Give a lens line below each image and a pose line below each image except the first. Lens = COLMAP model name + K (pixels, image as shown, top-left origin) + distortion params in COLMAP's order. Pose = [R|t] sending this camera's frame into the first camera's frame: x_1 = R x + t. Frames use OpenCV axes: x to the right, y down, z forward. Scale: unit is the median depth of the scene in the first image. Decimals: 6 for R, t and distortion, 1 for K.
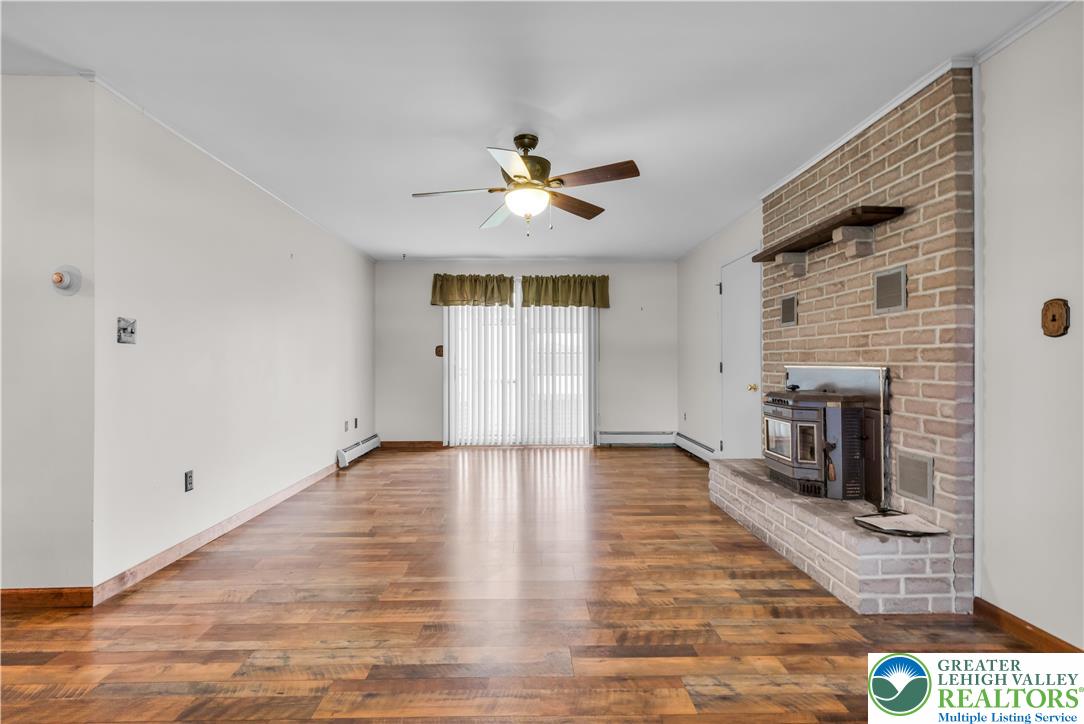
lens RADIAL K [[507.3, 0, 542.0], [0, 507.3, 362.0], [0, 0, 1]] dist [0.000966, 0.000154]
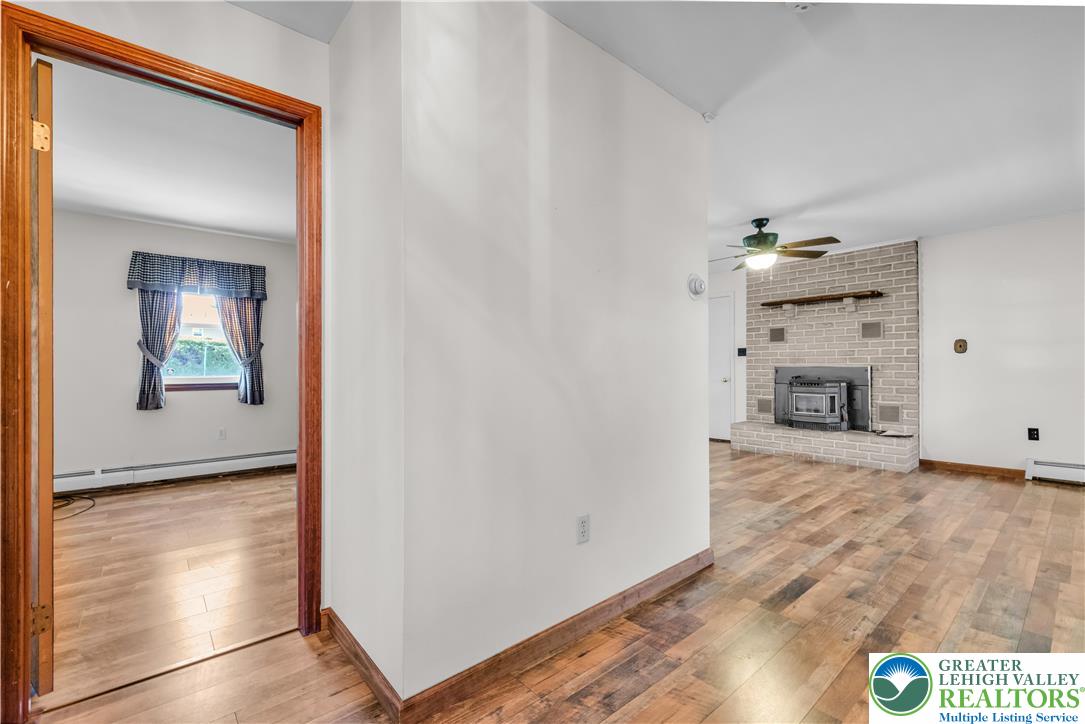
lens RADIAL K [[470.0, 0, 523.6], [0, 470.0, 366.7], [0, 0, 1]] dist [-0.009478, -0.000364]
pose [[0.779800, 0.001549, 0.626027, -1.898072], [0.001279, 0.999991, -0.004067, 0.024438], [-0.626027, 0.003972, 0.779791, 0.415513]]
